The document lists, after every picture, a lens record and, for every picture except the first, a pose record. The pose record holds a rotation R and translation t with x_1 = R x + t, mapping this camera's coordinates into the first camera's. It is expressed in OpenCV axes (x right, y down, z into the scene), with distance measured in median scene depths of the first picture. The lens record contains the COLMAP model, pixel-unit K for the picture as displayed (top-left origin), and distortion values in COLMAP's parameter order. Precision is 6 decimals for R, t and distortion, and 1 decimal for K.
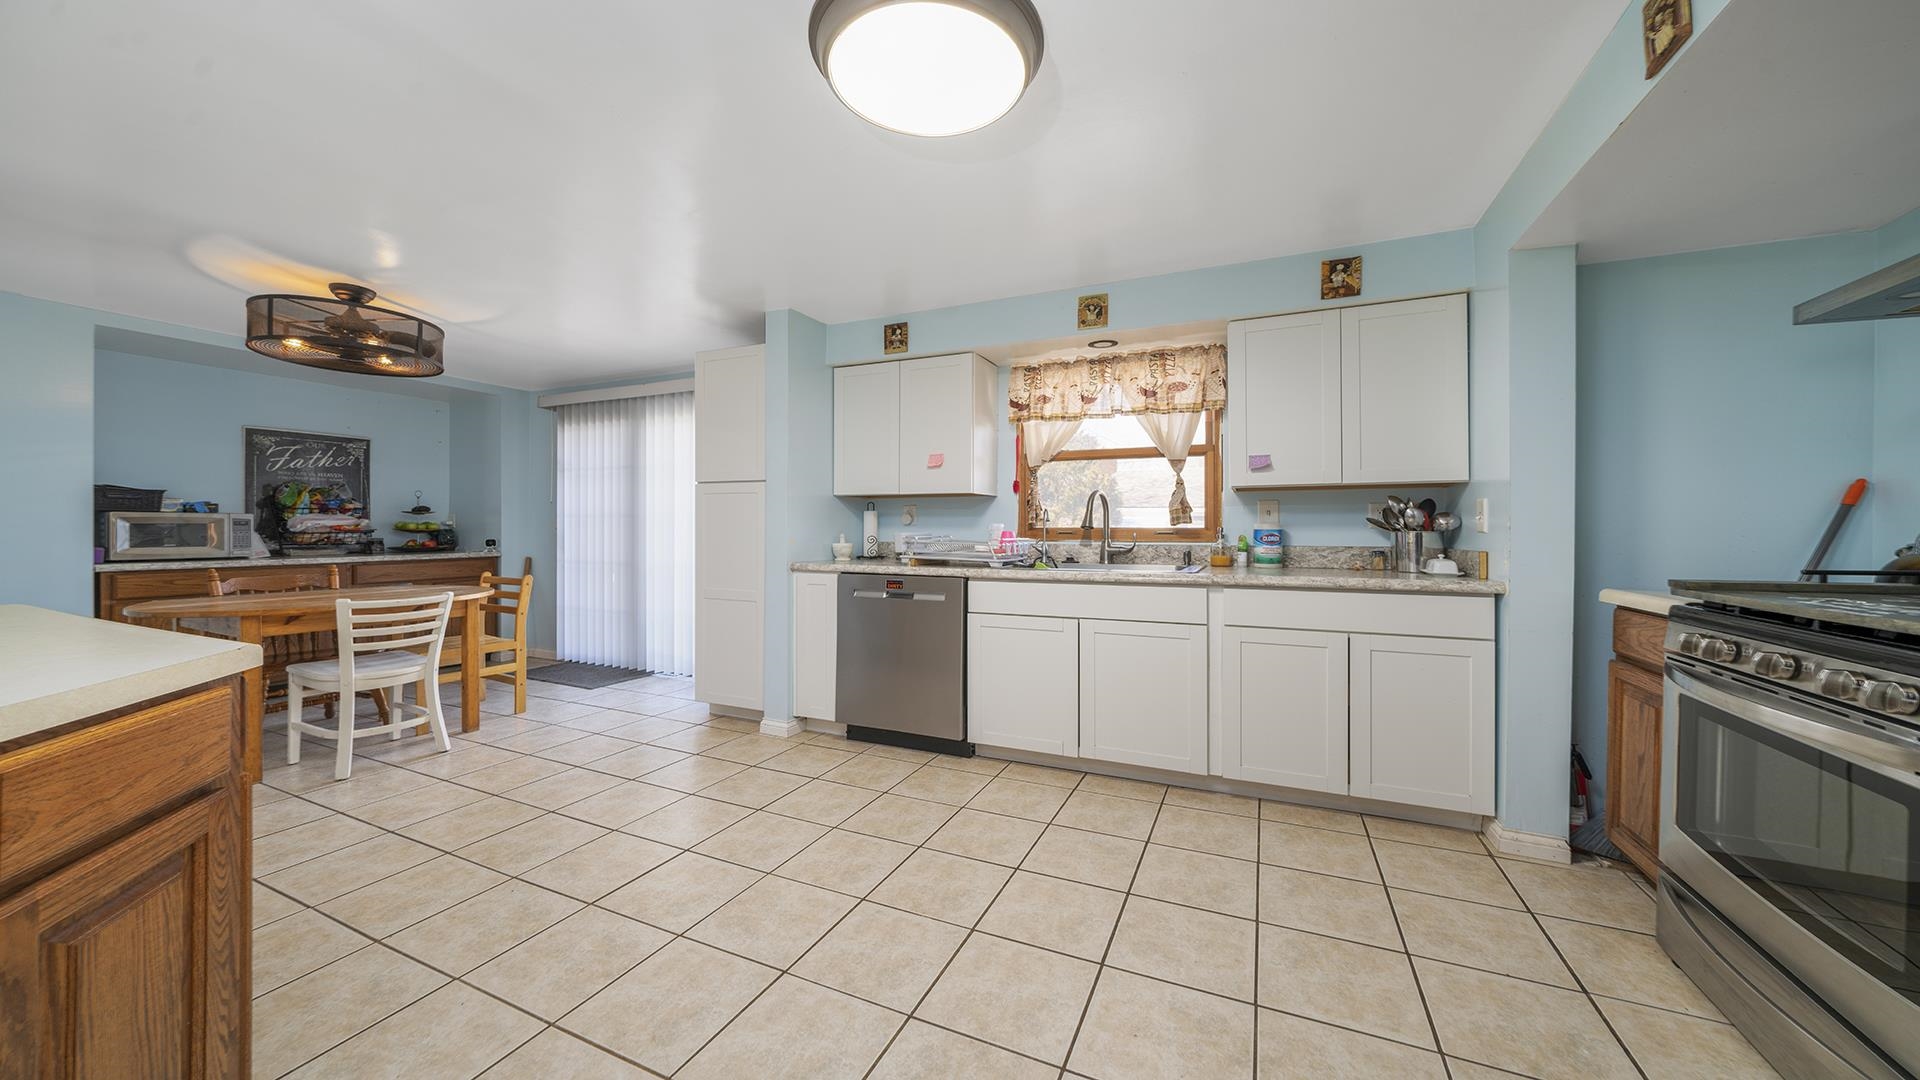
lens RADIAL K [[661.5, 0, 967.8], [0, 661.5, 529.5], [0, 0, 1]] dist [-0.000098, 0.000004]
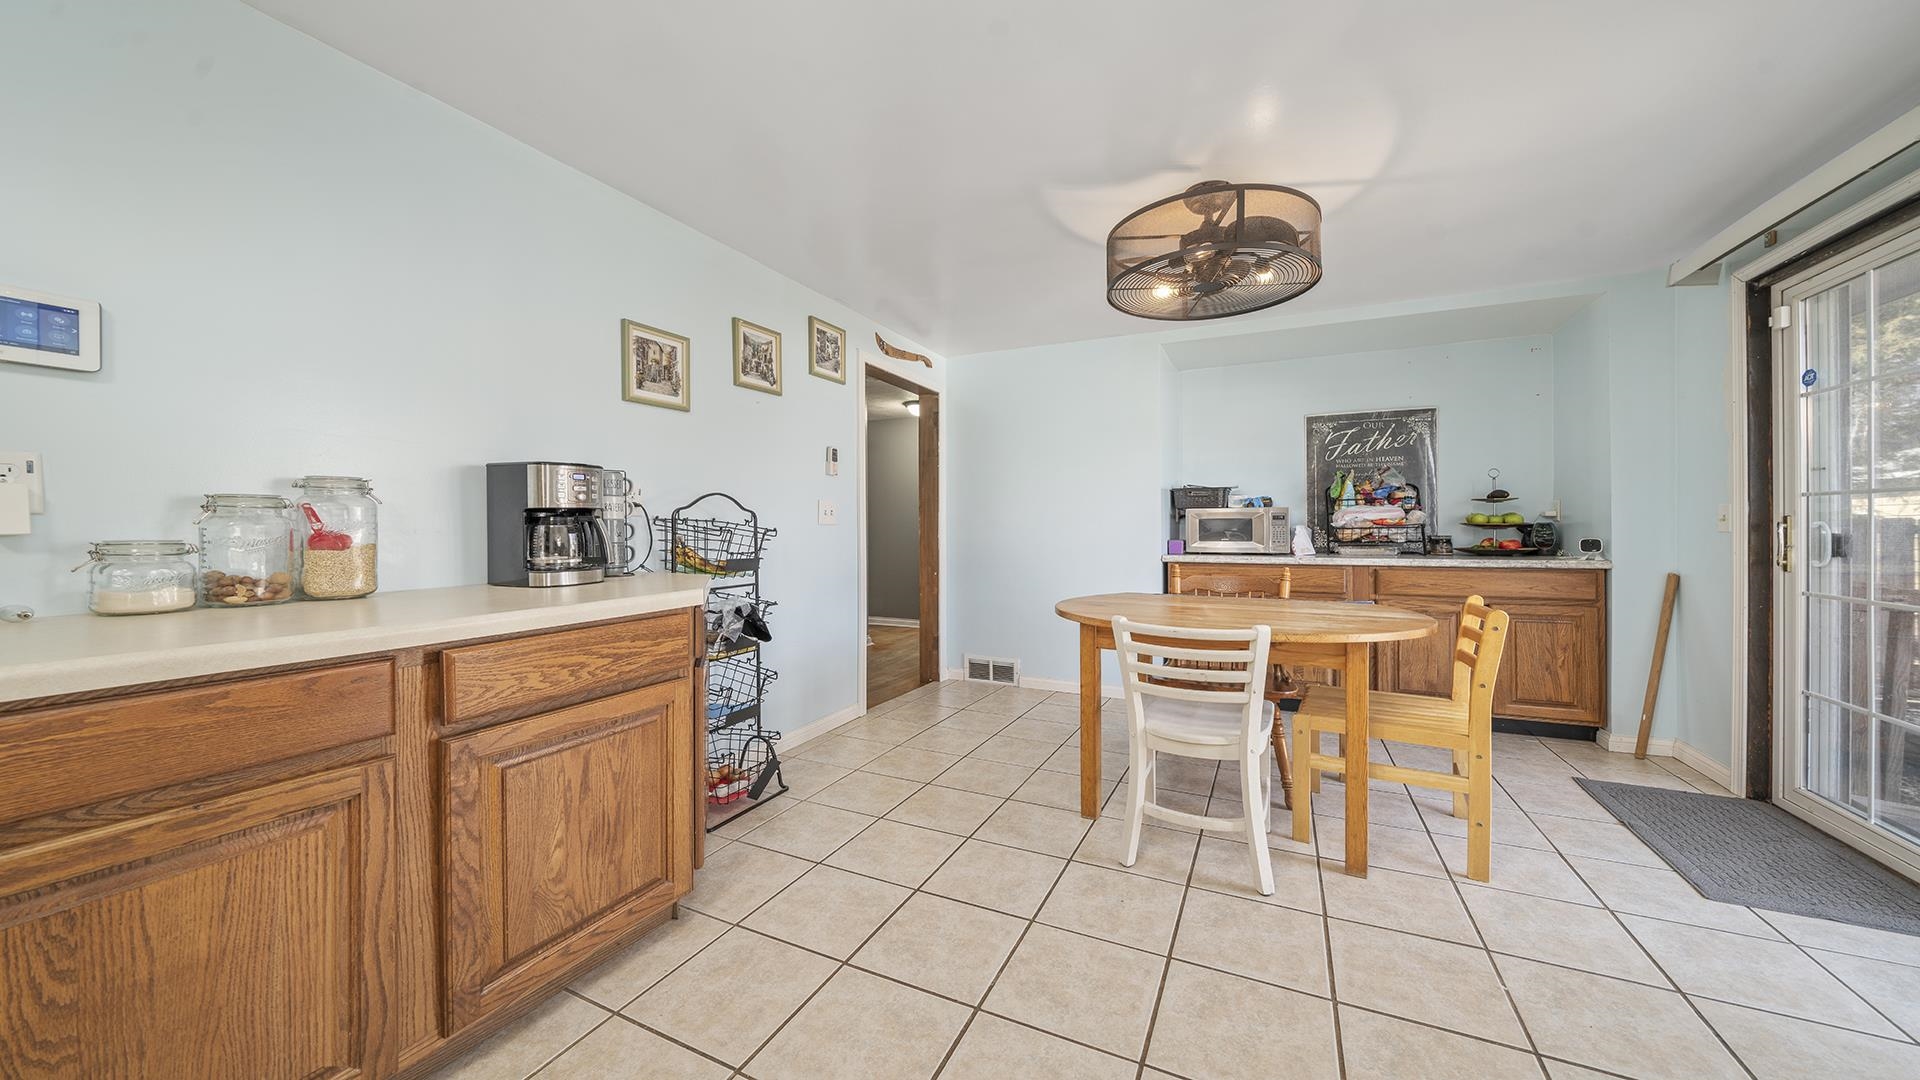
lens RADIAL K [[660.6, 0, 966.4], [0, 660.6, 524.8], [0, 0, 1]] dist [-0.008415, 0.000081]
pose [[-0.021973, -0.005996, -0.999741, -0.173994], [-0.000209, 0.999982, -0.005993, 0.007716], [0.999759, 0.000077, -0.021973, 0.664383]]
